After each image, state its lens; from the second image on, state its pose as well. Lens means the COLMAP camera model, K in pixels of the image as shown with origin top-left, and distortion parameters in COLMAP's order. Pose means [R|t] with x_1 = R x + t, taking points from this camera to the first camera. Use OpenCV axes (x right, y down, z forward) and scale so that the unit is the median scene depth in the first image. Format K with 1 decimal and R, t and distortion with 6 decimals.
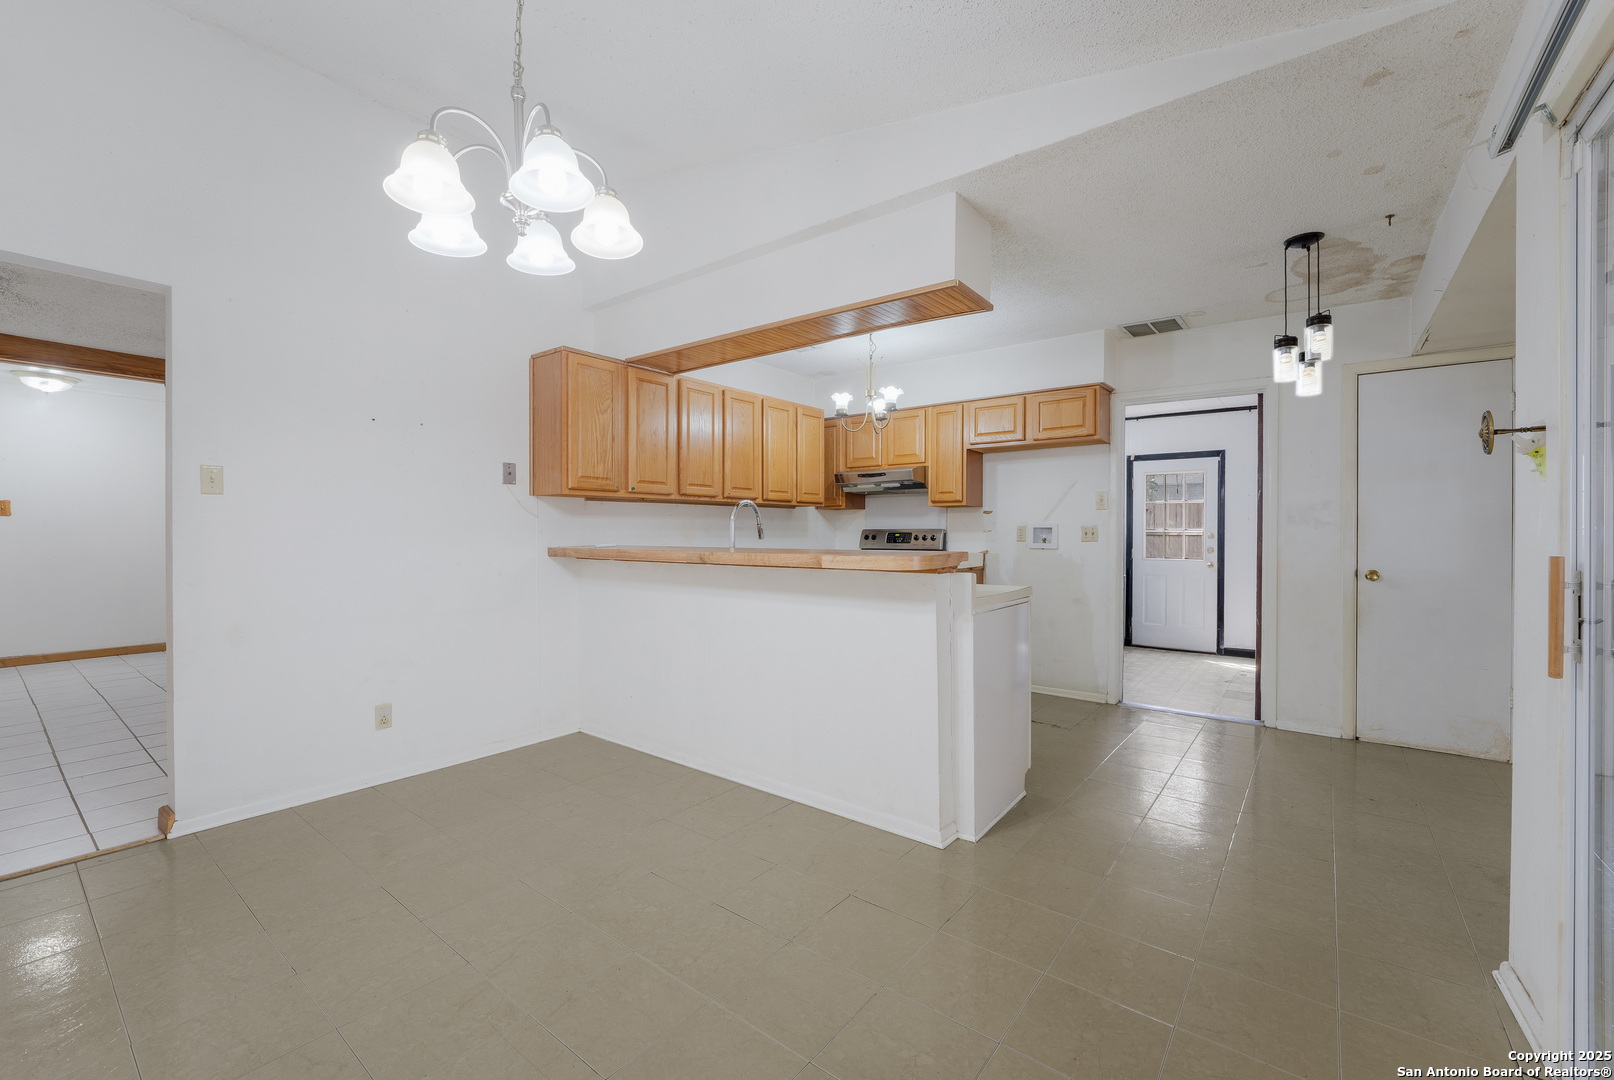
lens RADIAL K [[647.4, 0, 825.1], [0, 647.4, 539.4], [0, 0, 1]] dist [-0.000777, 0.001277]
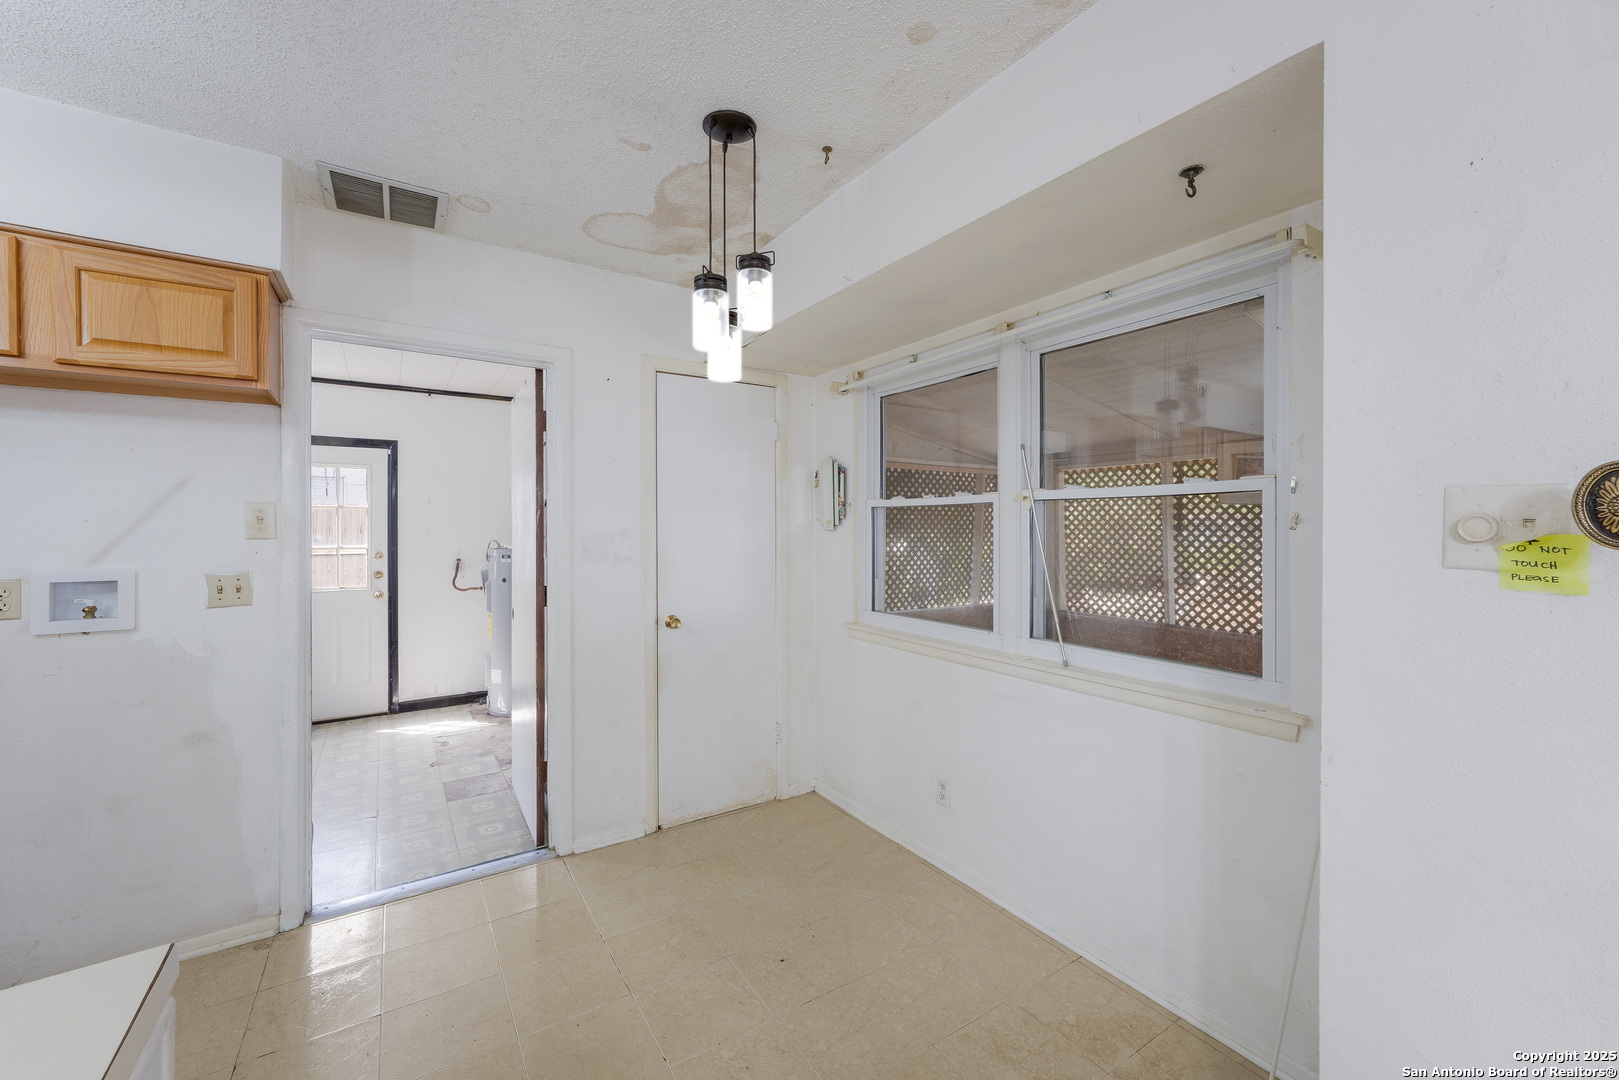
lens RADIAL K [[649.4, 0, 809.0], [0, 649.4, 527.7], [0, 0, 1]] dist [-0.000777, 0.001277]
pose [[0.344314, -0.006655, 0.938831, 0.111405], [0.012921, 0.999914, 0.002349, -0.049731], [-0.938766, 0.011321, 0.344371, 0.443544]]
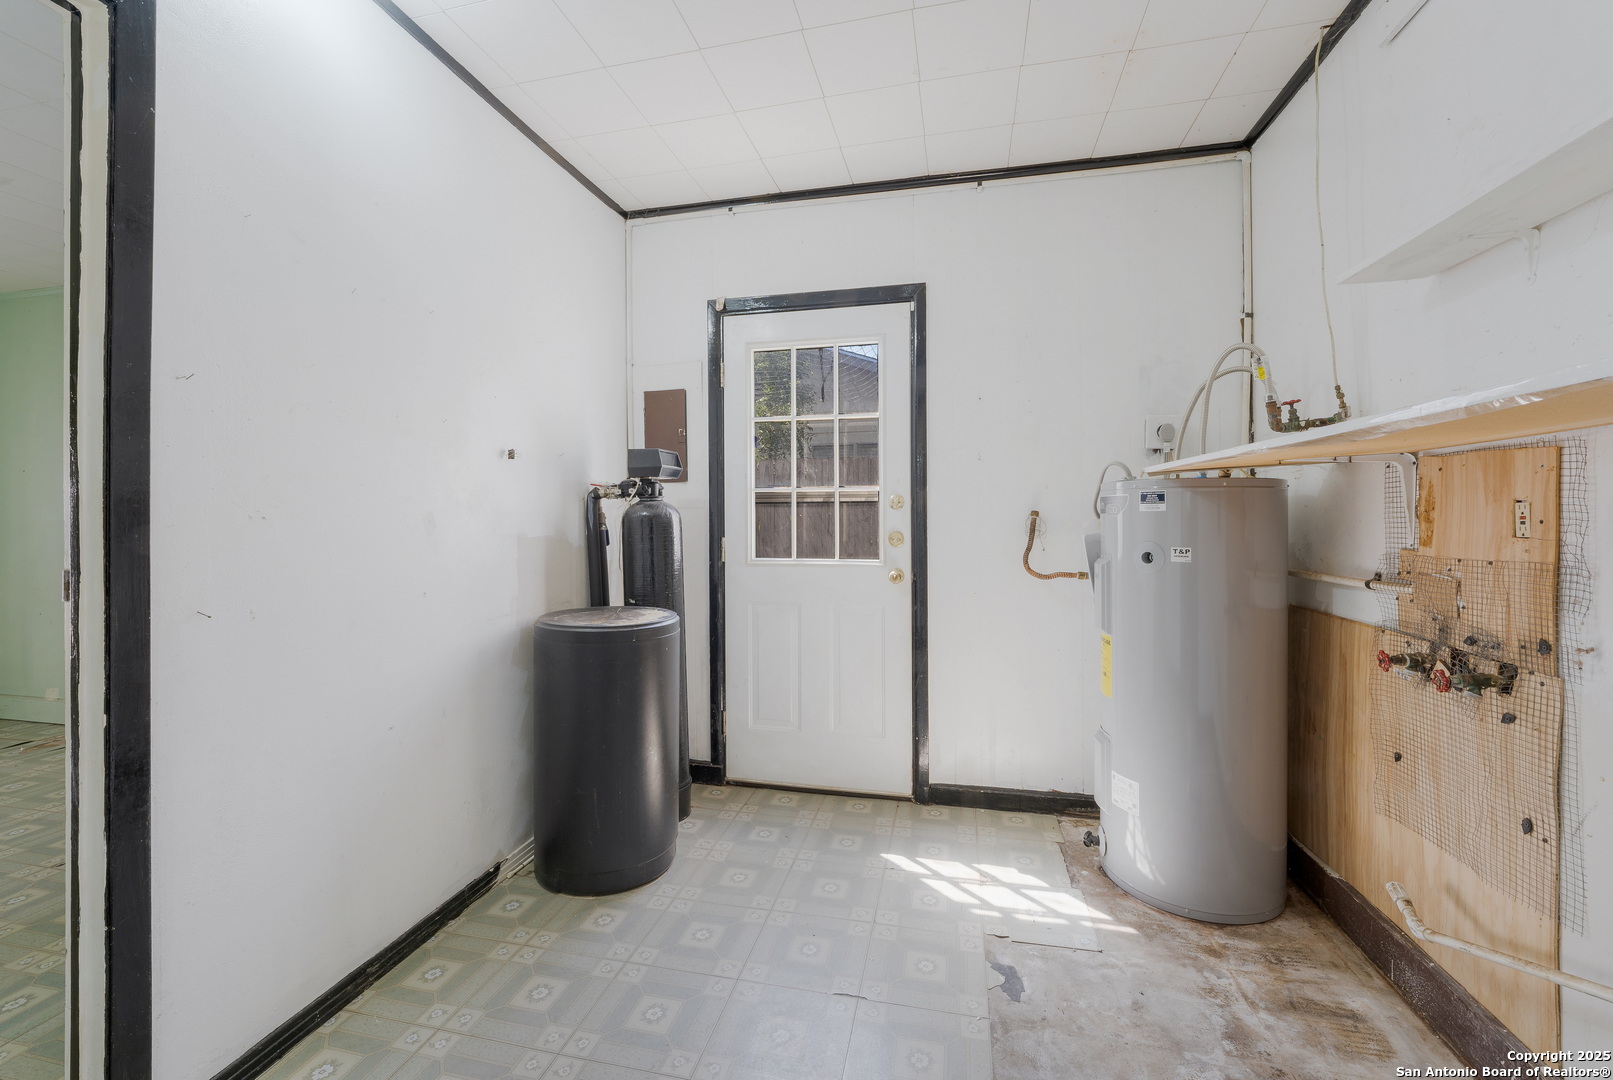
lens RADIAL K [[647.0, 0, 805.2], [0, 647.0, 517.5], [0, 0, 1]] dist [-0.000777, 0.001277]
pose [[0.916789, -0.004364, 0.399349, 0.598210], [0.010918, 0.999840, -0.014139, 0.013693], [-0.399224, 0.017323, 0.916690, 1.020253]]
